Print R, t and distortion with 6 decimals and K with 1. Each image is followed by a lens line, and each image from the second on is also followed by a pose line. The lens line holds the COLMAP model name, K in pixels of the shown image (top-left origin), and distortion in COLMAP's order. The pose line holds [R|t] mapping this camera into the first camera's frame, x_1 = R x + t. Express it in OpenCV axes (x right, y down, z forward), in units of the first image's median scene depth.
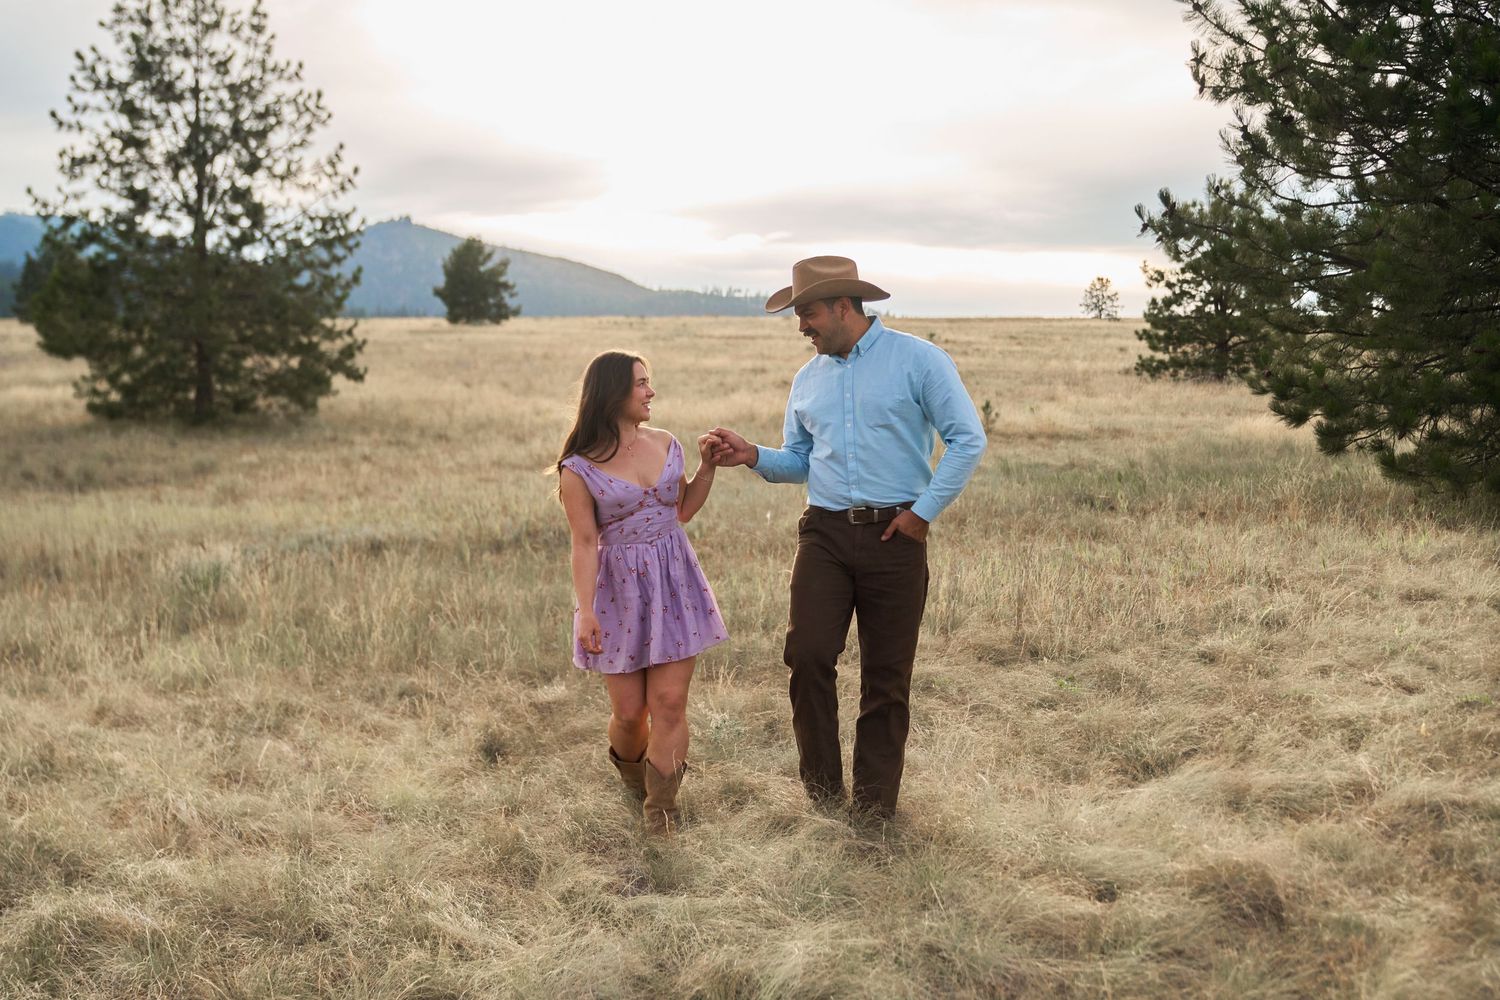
lens RADIAL K [[1662.1, 0, 750.8], [0, 1662.1, 492.4], [0, 0, 1]] dist [-0.031309, 0.000000]
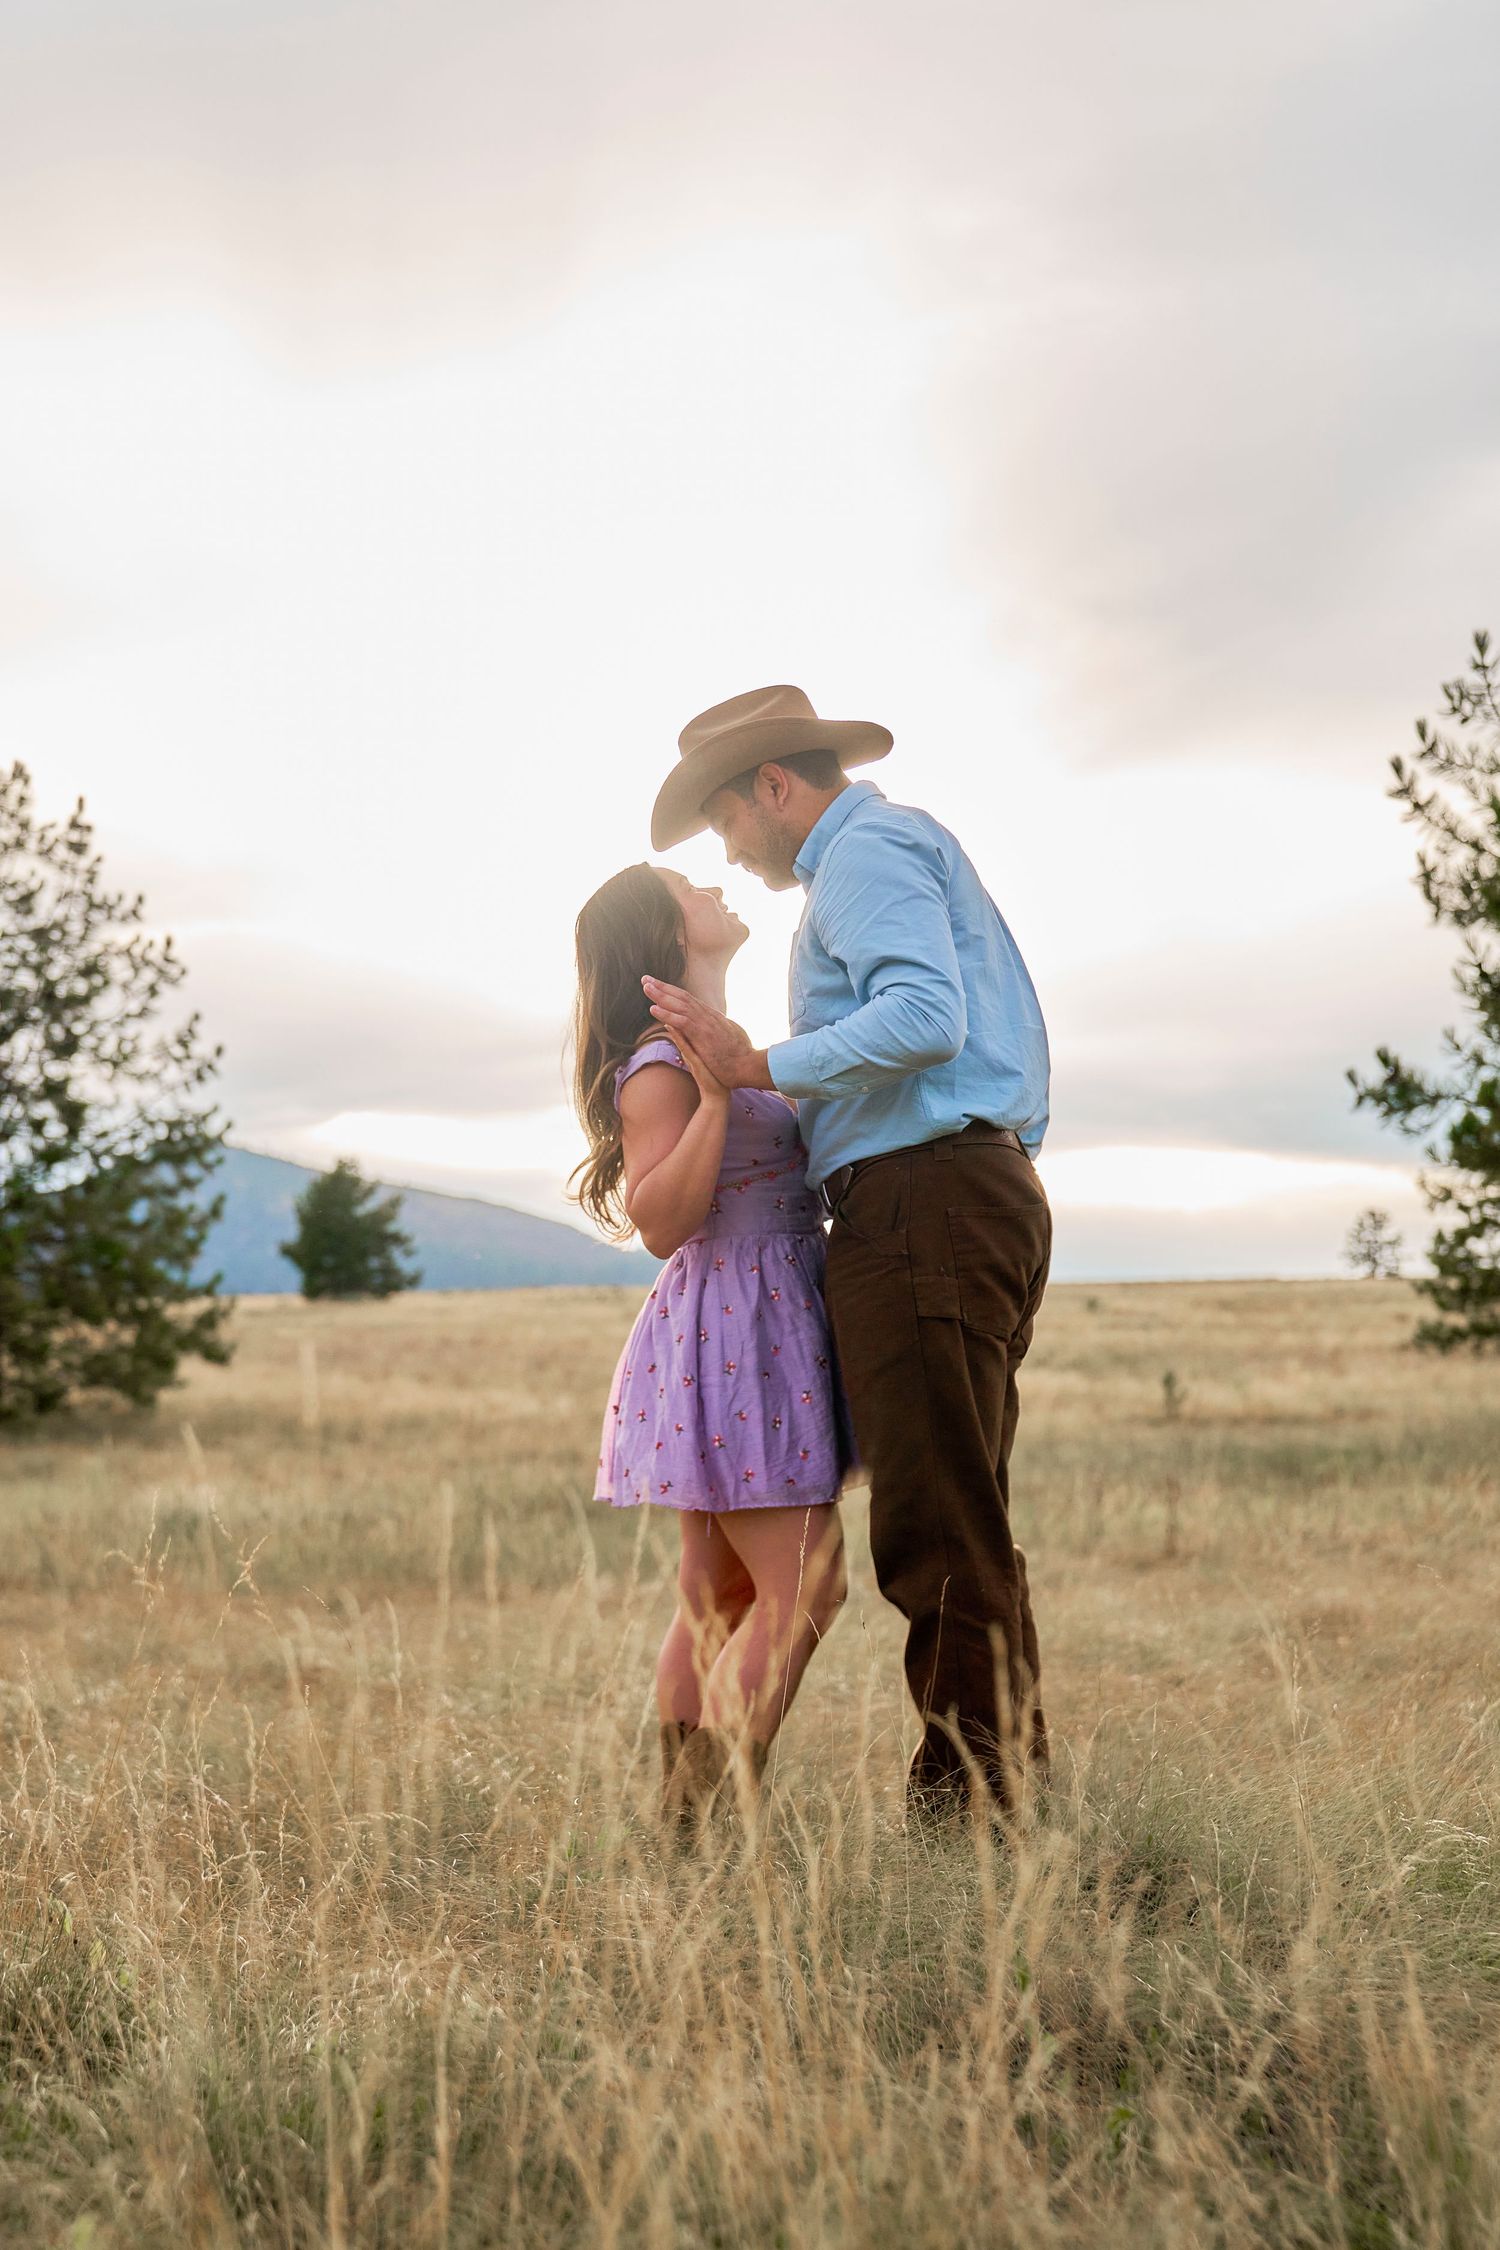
lens RADIAL K [[2912.4, 0, 742.6], [0, 2912.4, 1135.2], [0, 0, 1]] dist [0.072285, 0.000000]
pose [[0.999746, -0.018506, -0.012867, -0.011449], [0.016168, 0.986550, -0.162658, 0.035799], [0.015704, 0.162409, 0.986599, -0.161651]]
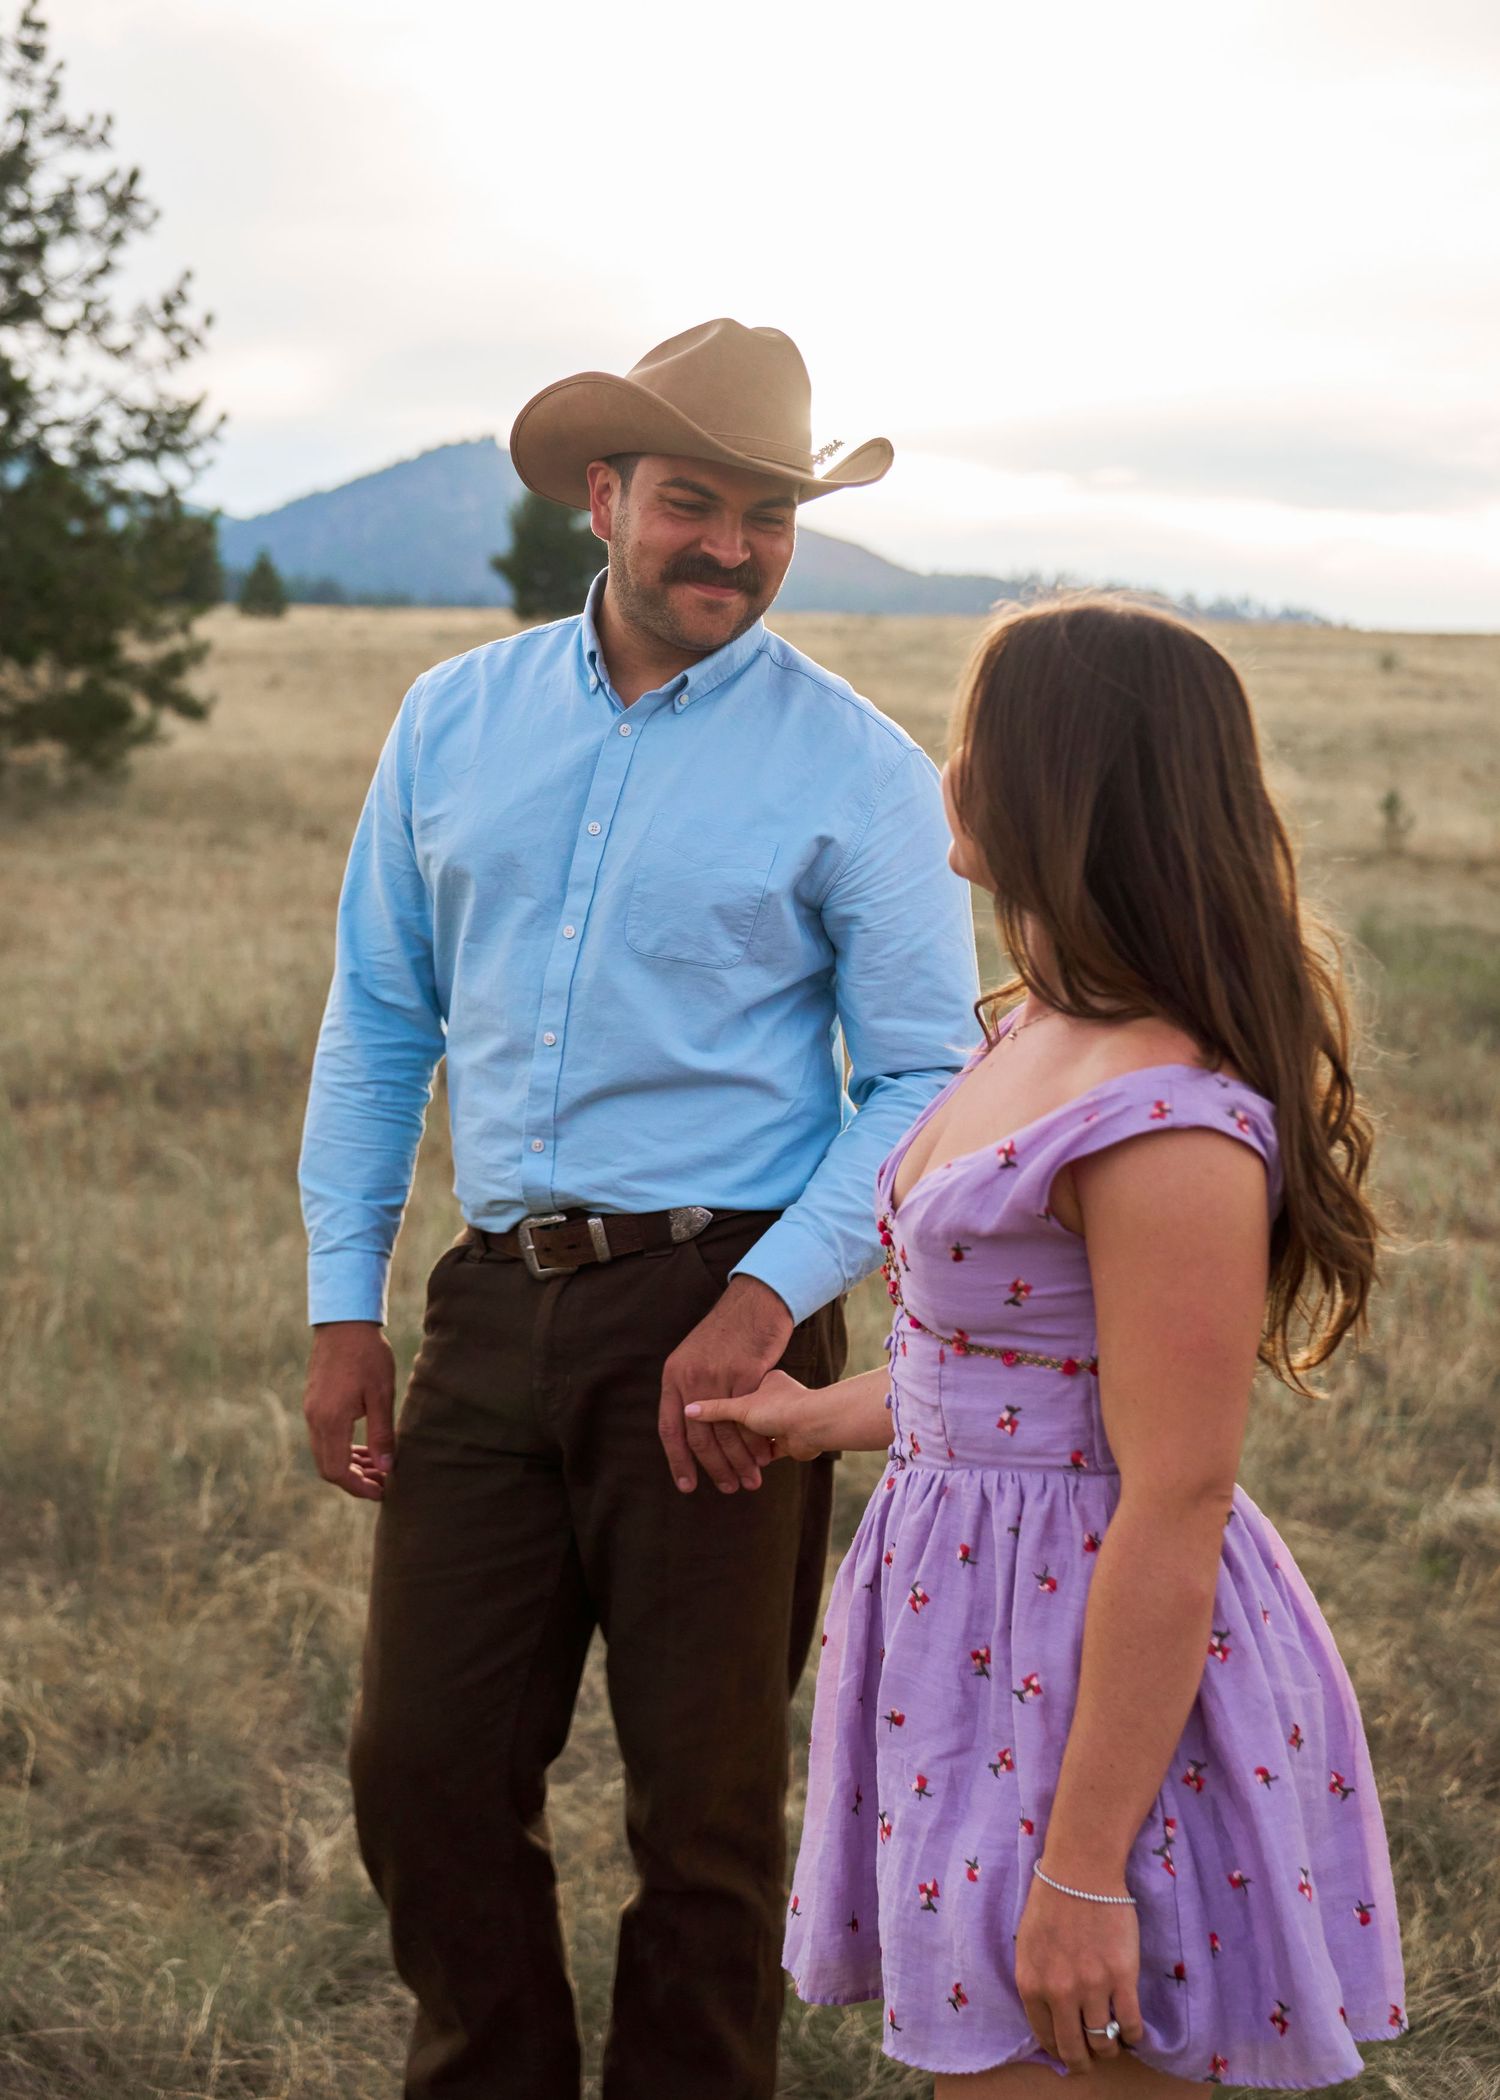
lens RADIAL K [[2879.8, 0, 749.1], [0, 2879.8, 1051.5], [0, 0, 1]] dist [-0.077656, 0.000000]
pose [[0.990814, 0.038355, -0.129678, 0.059540], [-0.032743, 0.998444, 0.045134, -0.008692], [0.131207, -0.040473, 0.990528, 0.113840]]
